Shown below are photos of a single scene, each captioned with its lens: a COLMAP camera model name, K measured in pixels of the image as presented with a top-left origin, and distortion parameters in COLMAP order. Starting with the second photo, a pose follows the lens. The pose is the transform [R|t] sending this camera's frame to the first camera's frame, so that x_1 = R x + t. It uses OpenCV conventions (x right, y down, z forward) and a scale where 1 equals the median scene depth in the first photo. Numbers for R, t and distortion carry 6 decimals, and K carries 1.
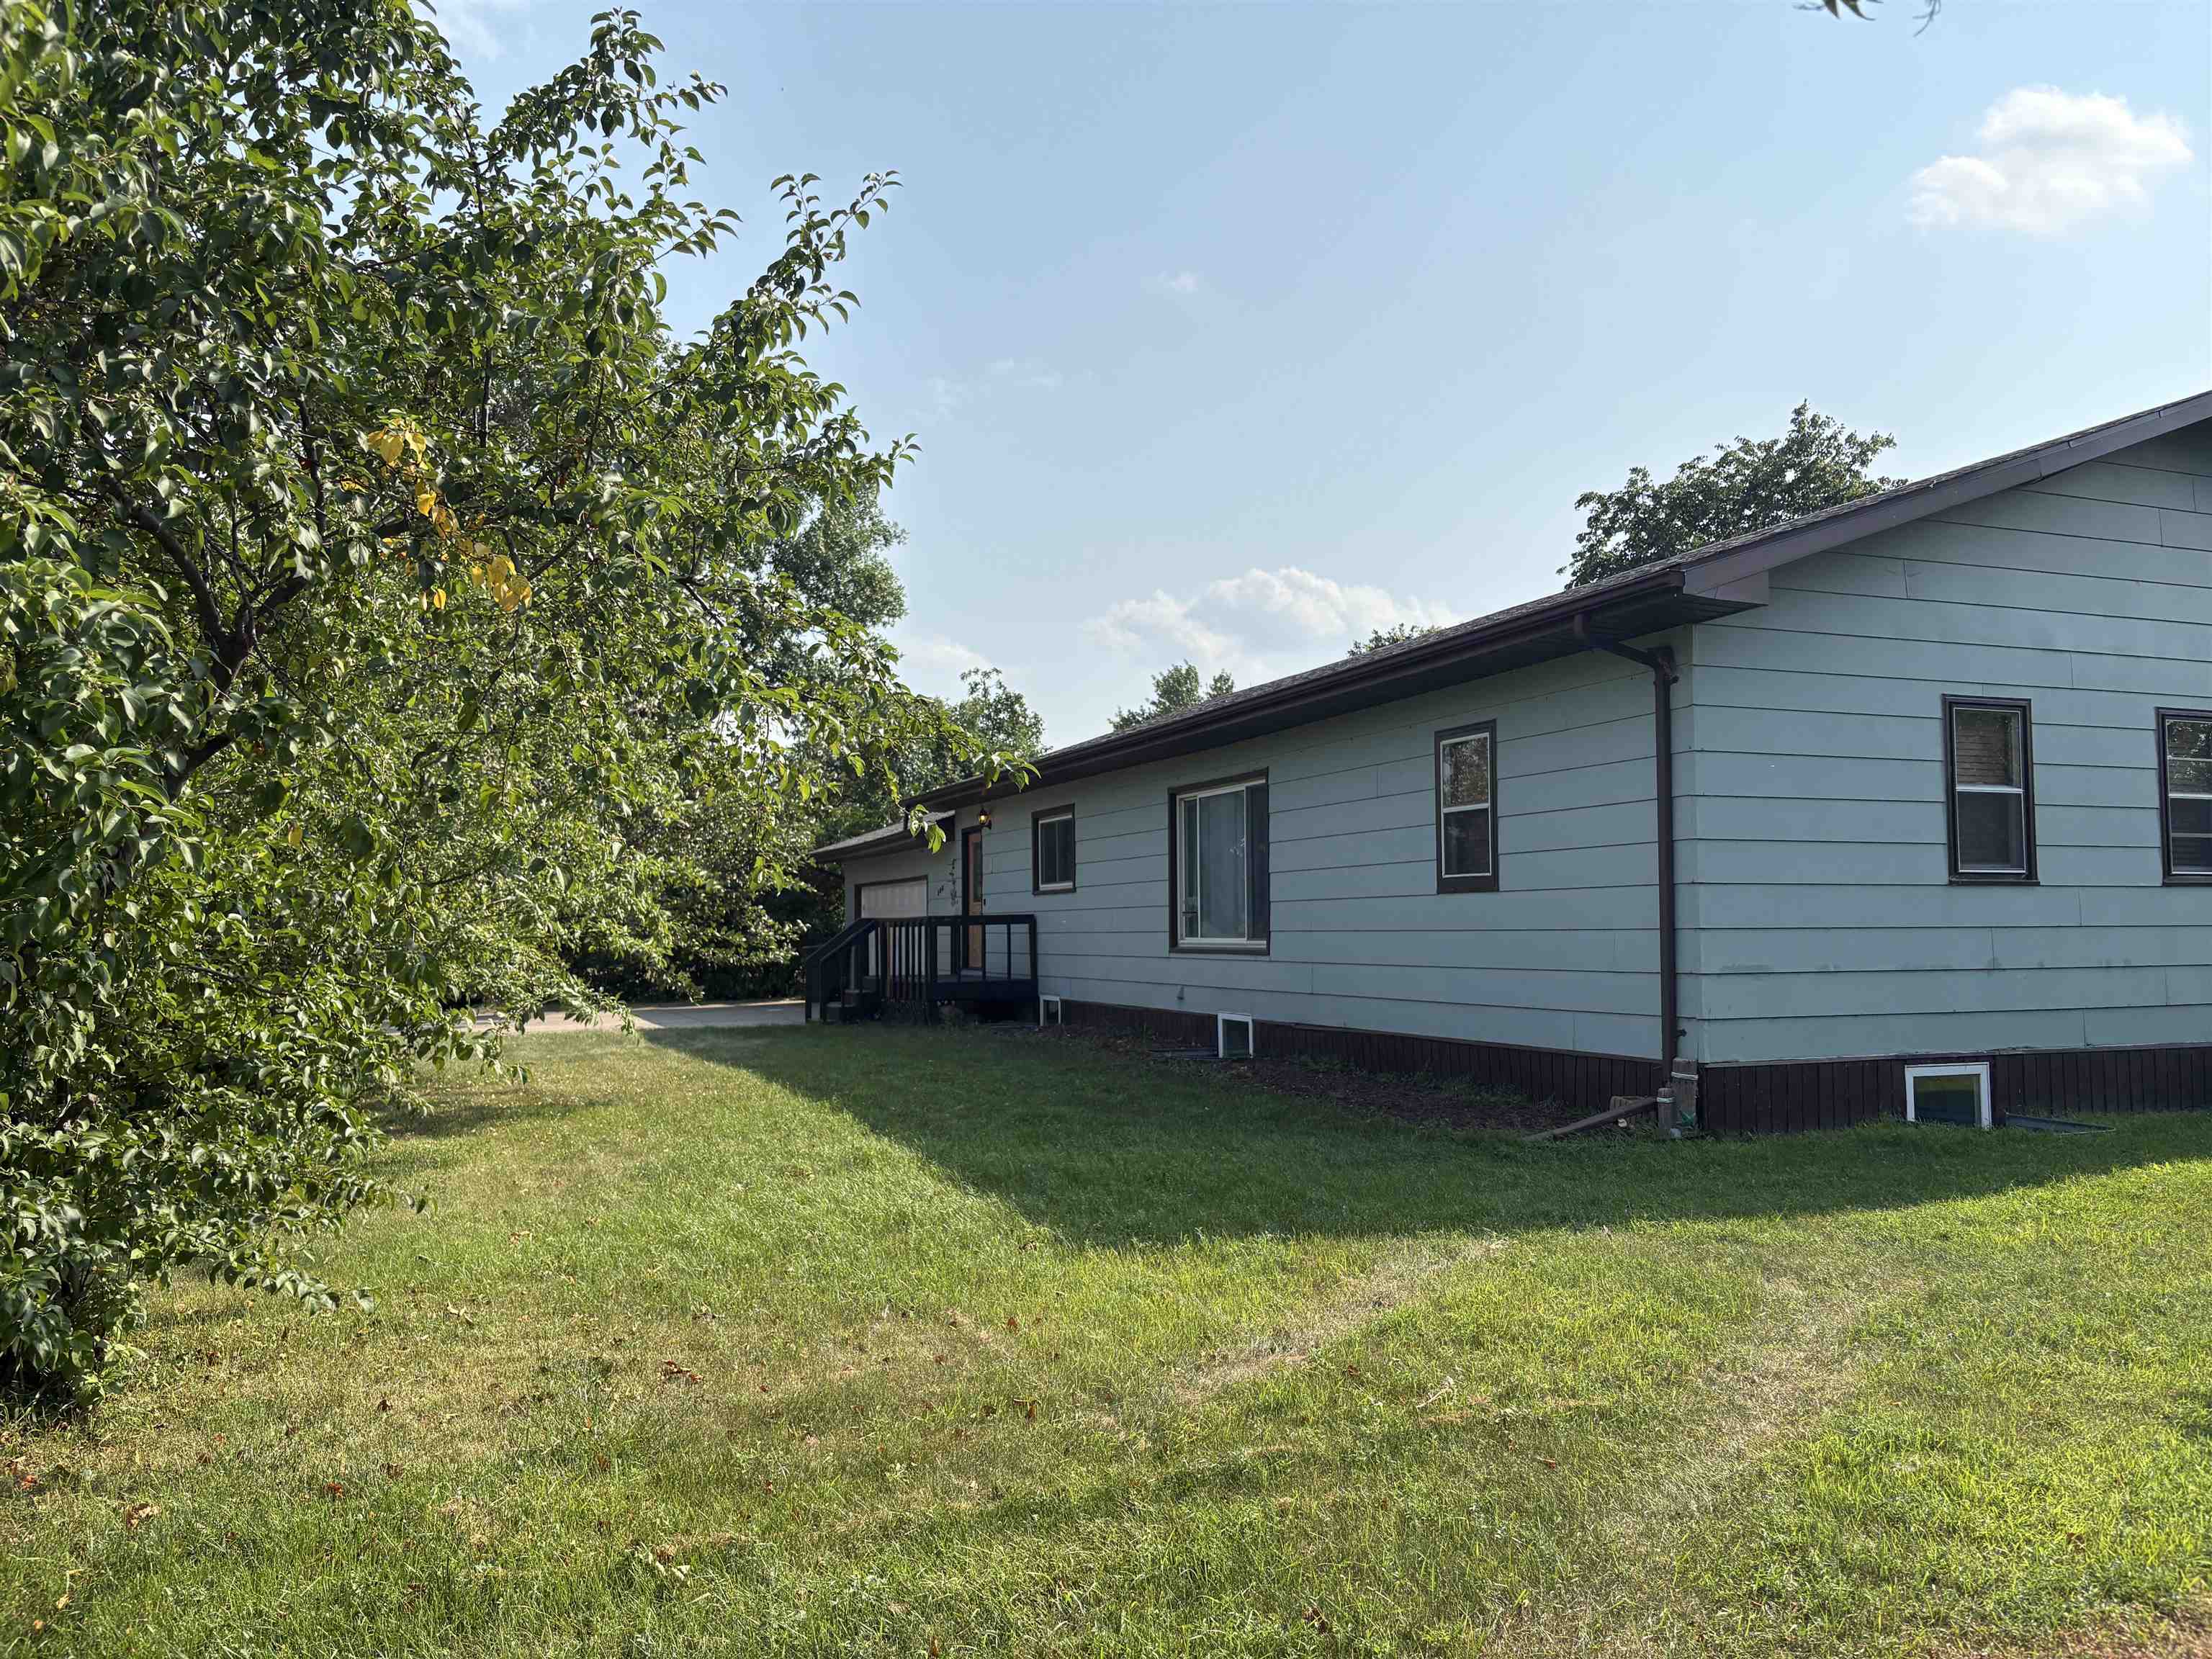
lens RADIAL K [[1677.5, 0, 1106.0], [0, 1677.5, 829.5], [0, 0, 1]] dist [0.000995, 0.000226]
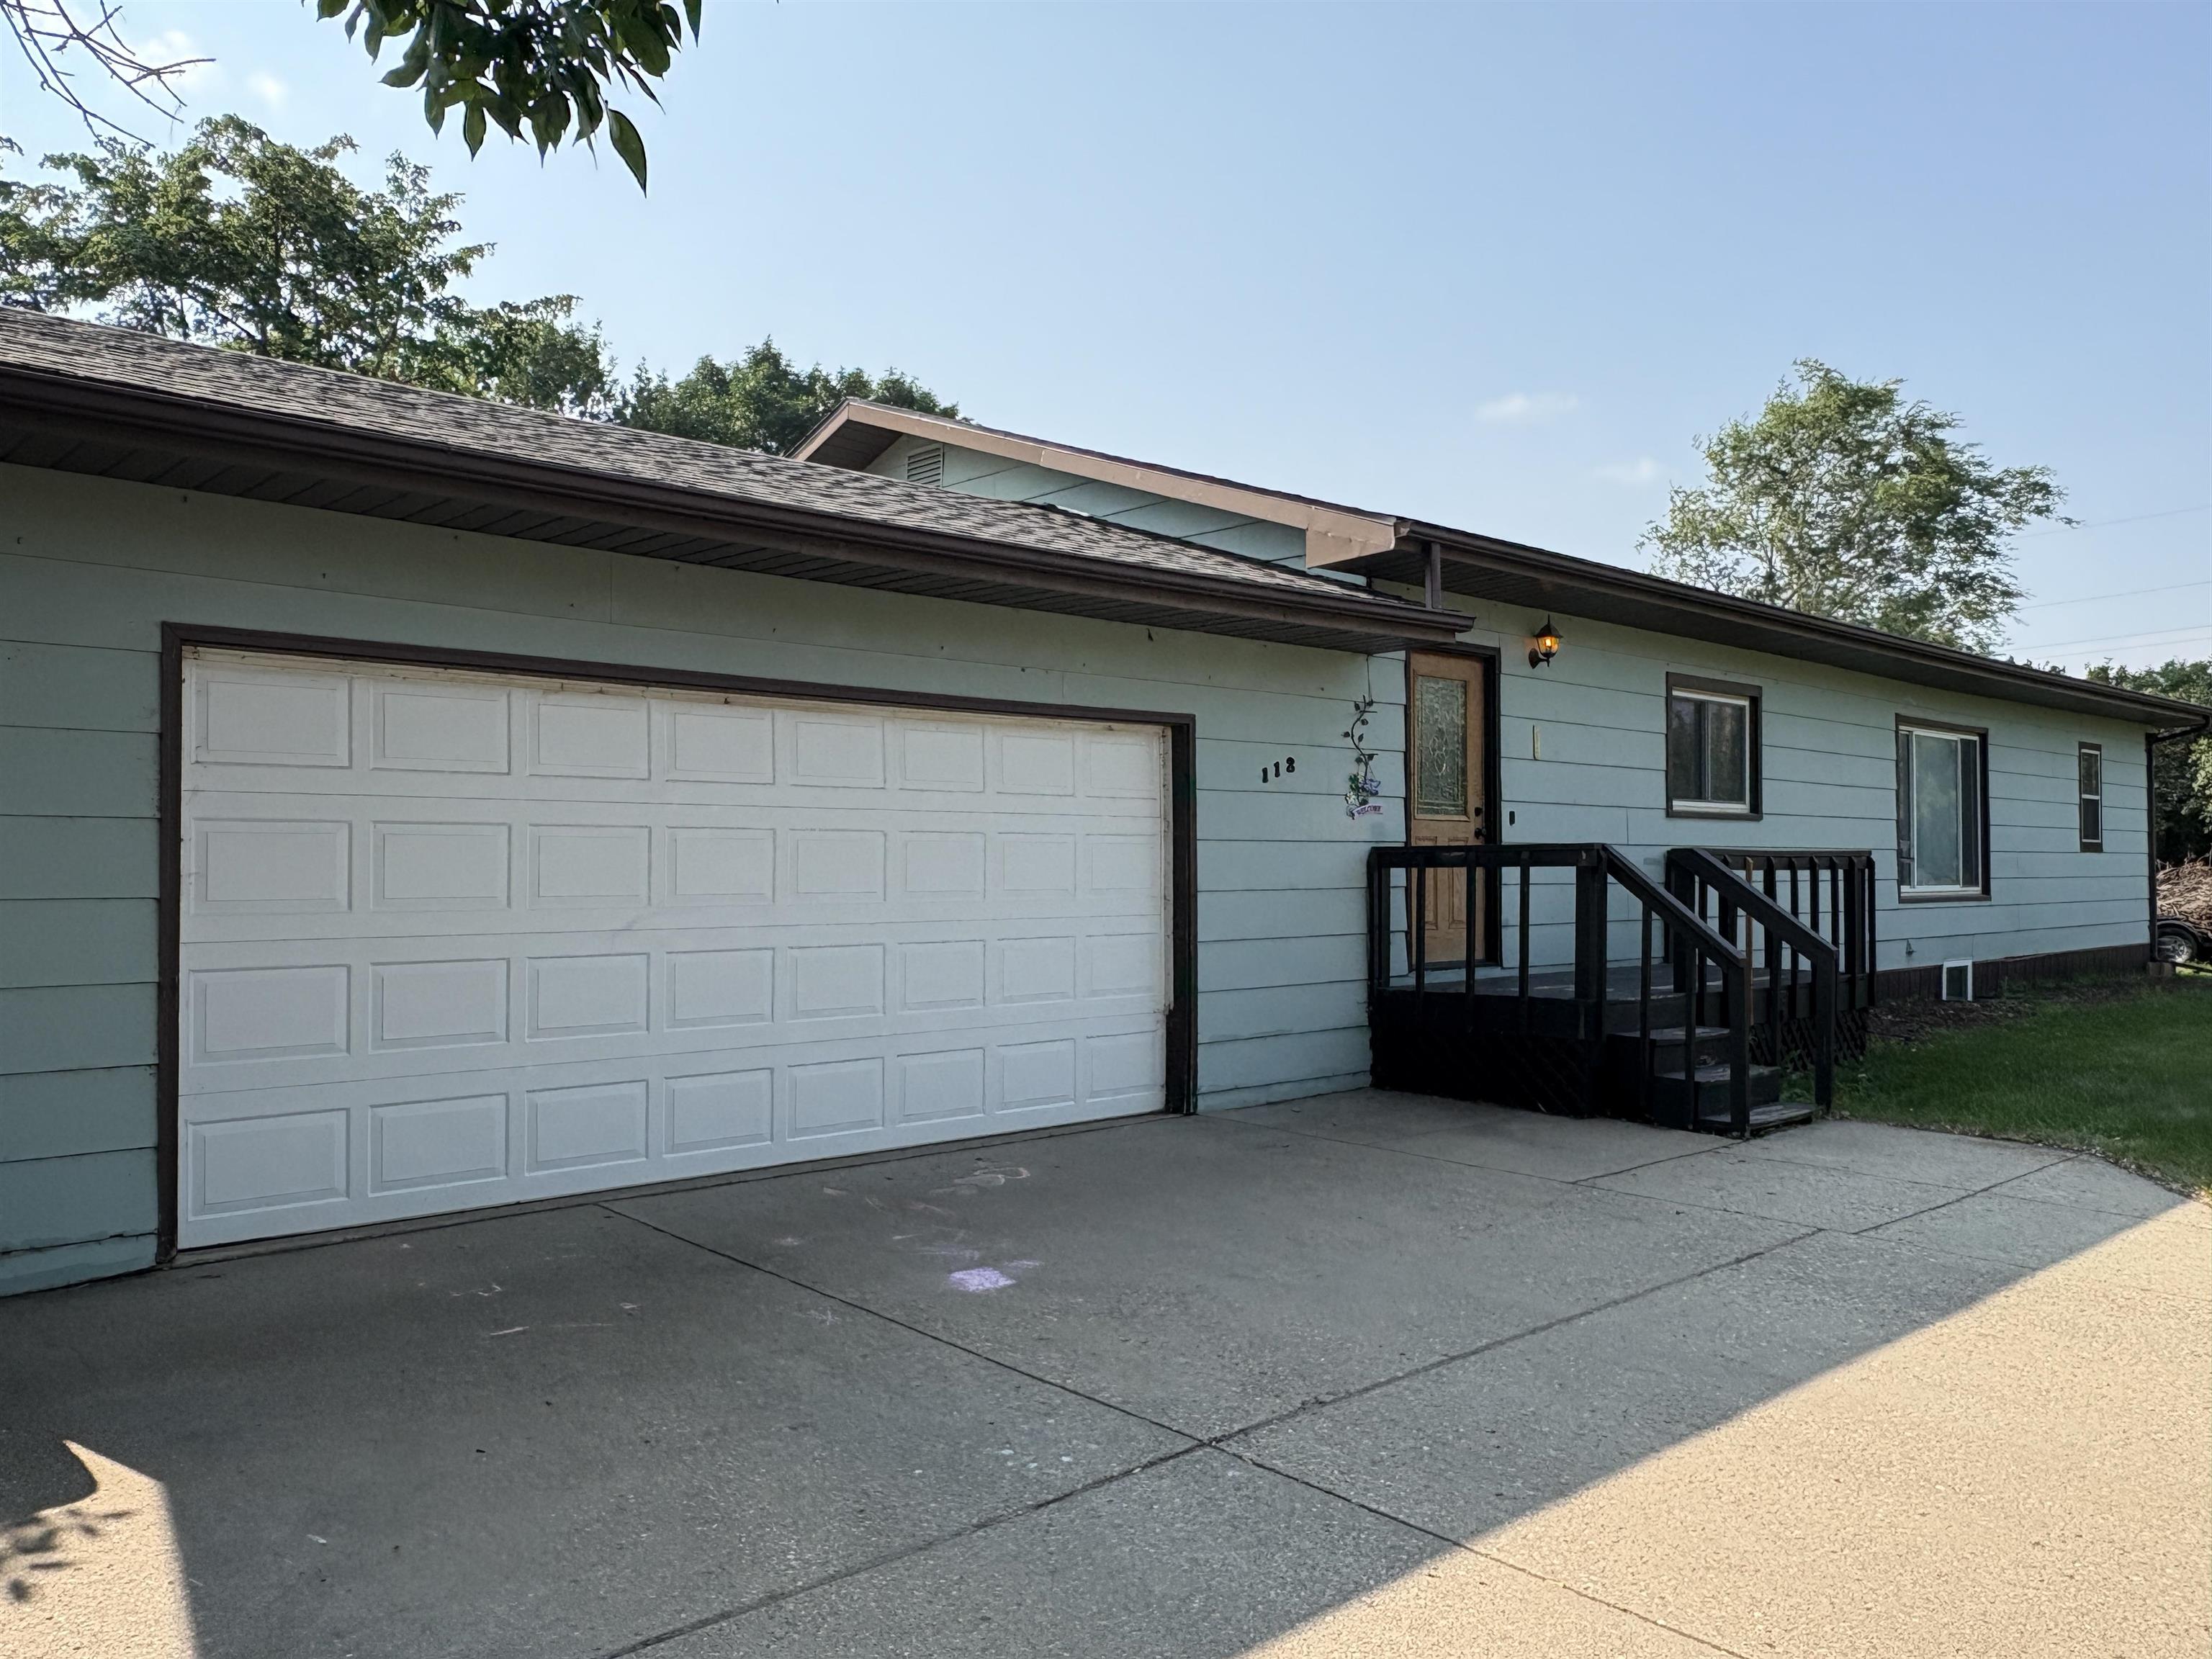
lens RADIAL K [[1860.0, 0, 1106.0], [0, 1860.0, 829.5], [0, 0, 1]] dist [0.005943, 0.001519]
pose [[-0.422288, 0.014551, 0.906345, -0.715196], [-0.059267, 0.997288, -0.043625, 0.109356], [-0.904522, -0.072139, -0.420281, 1.916120]]
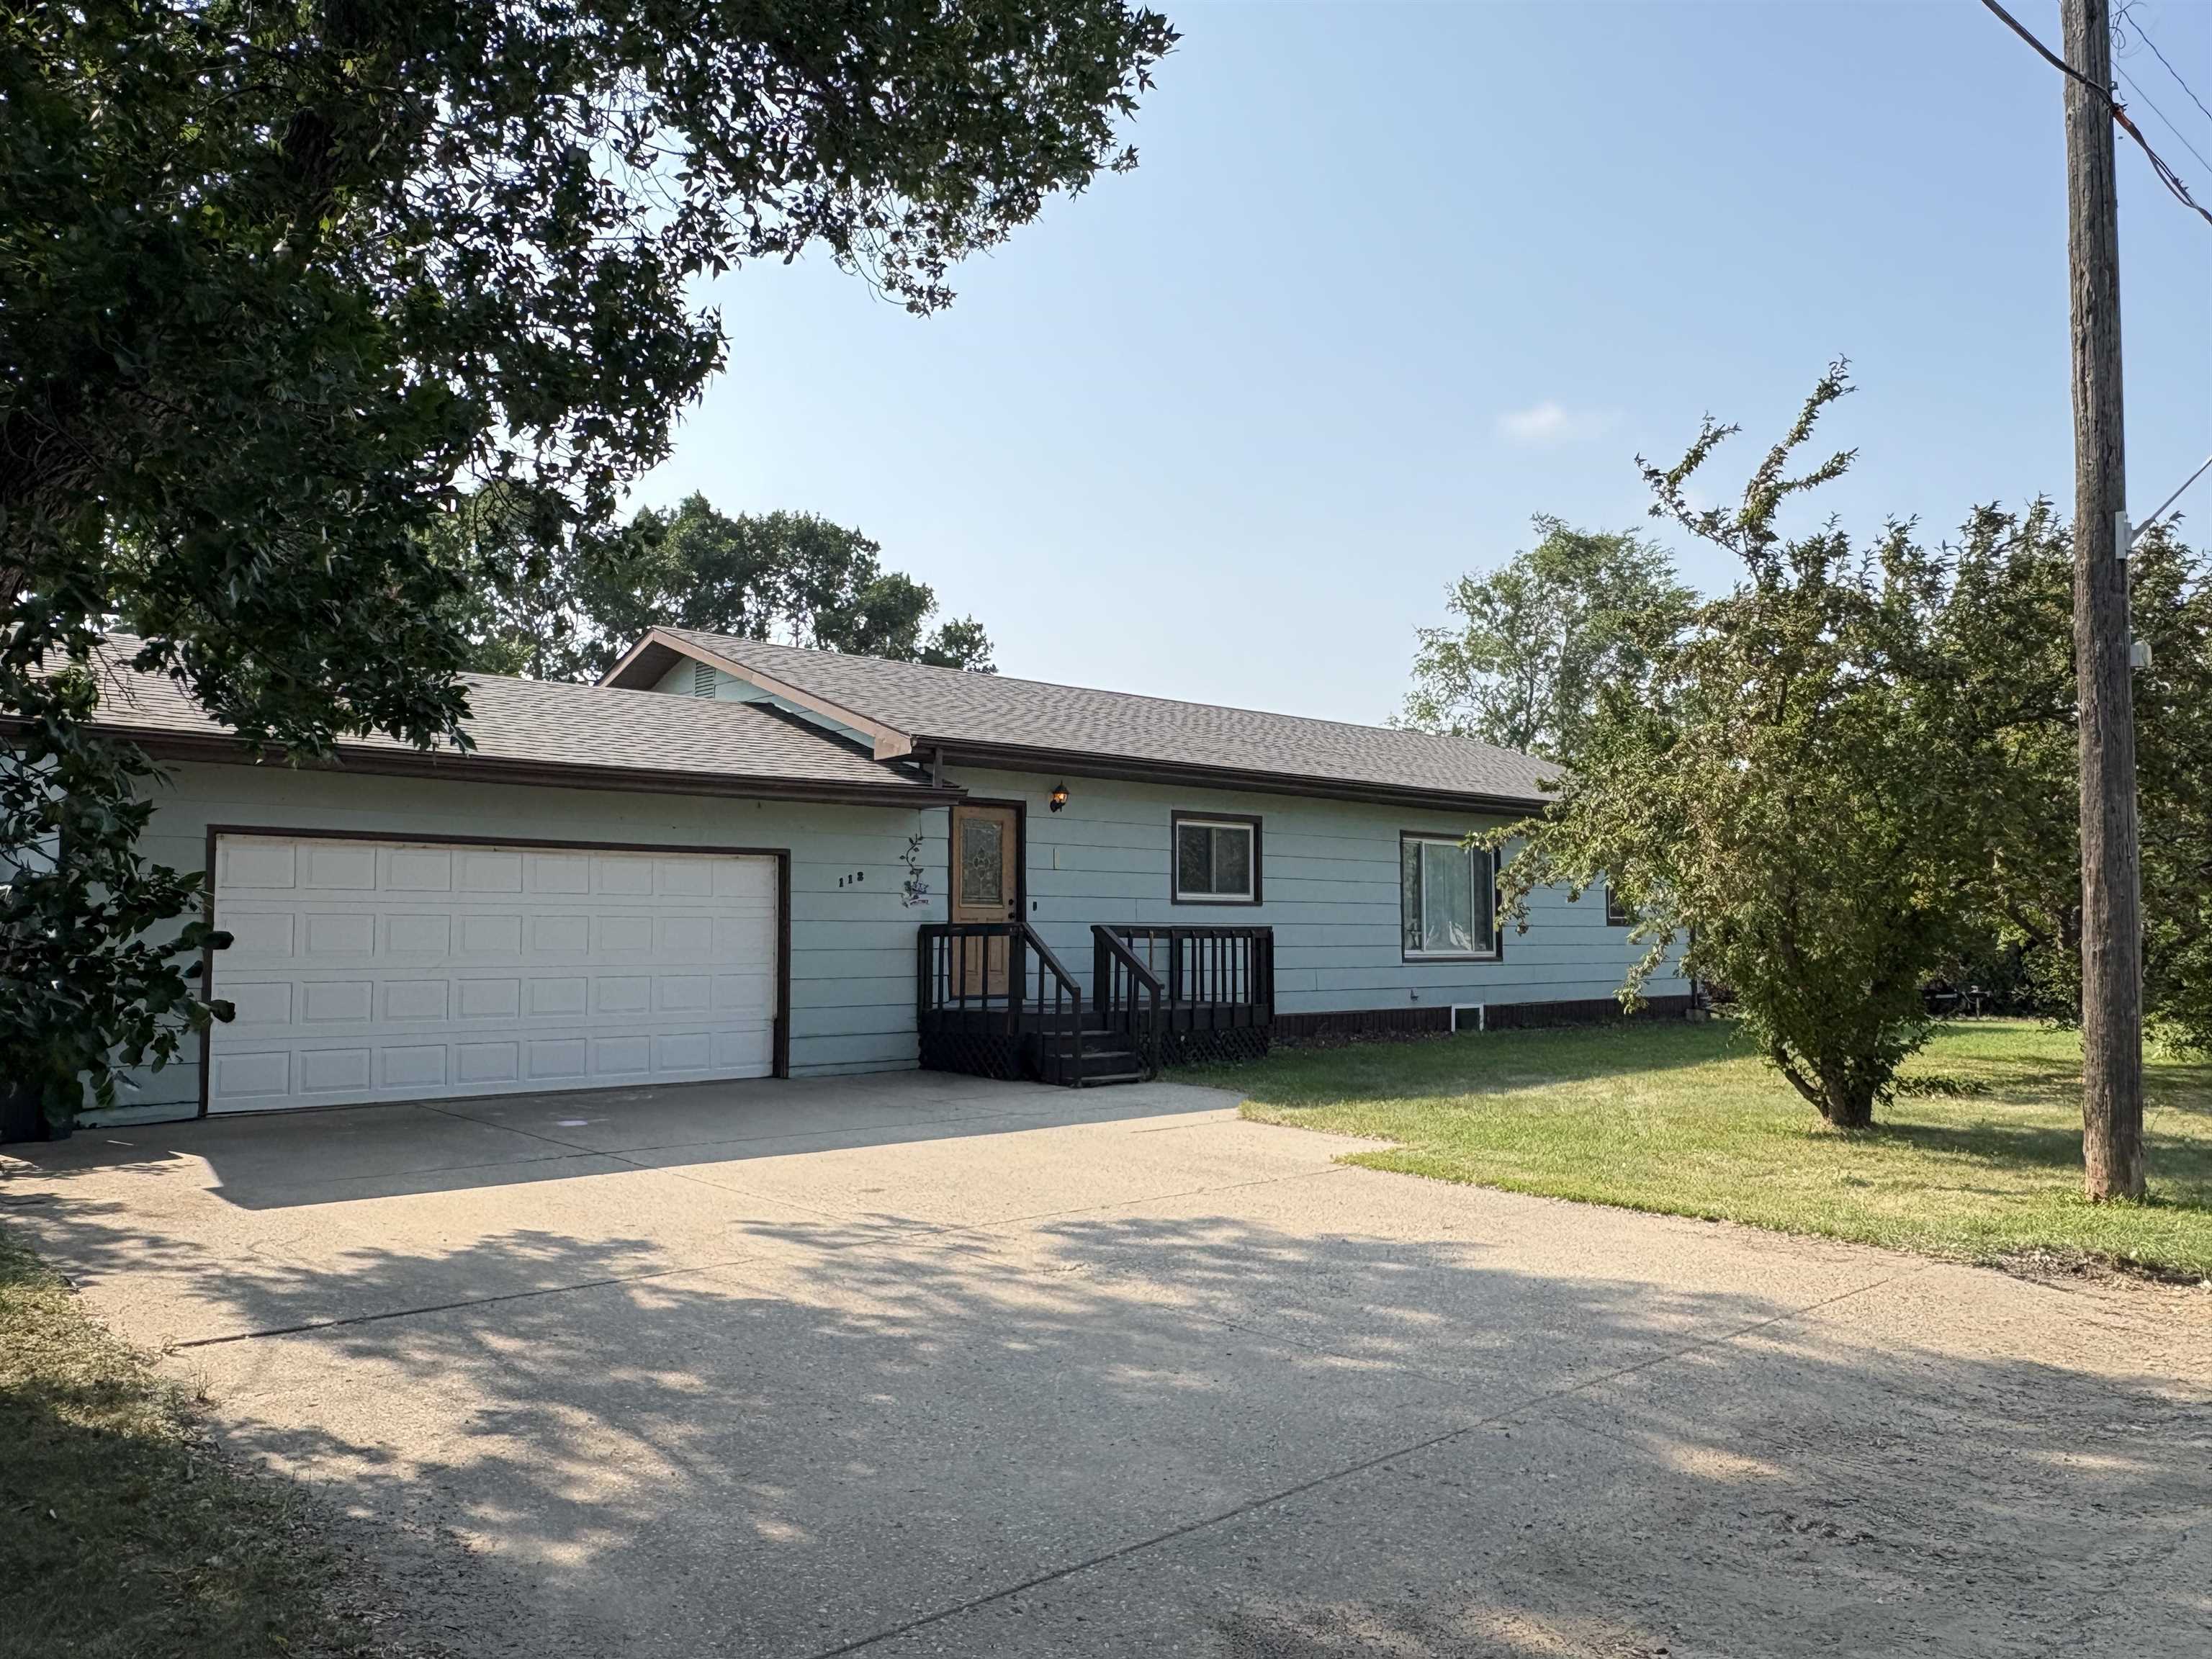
lens RADIAL K [[1860.0, 0, 1106.0], [0, 1860.0, 829.5], [0, 0, 1]] dist [0.005943, 0.001519]
pose [[-0.416653, 0.046557, 0.907873, -1.209211], [-0.061748, 0.994932, -0.079360, 0.105932], [-0.906966, -0.089125, -0.411666, 1.911805]]
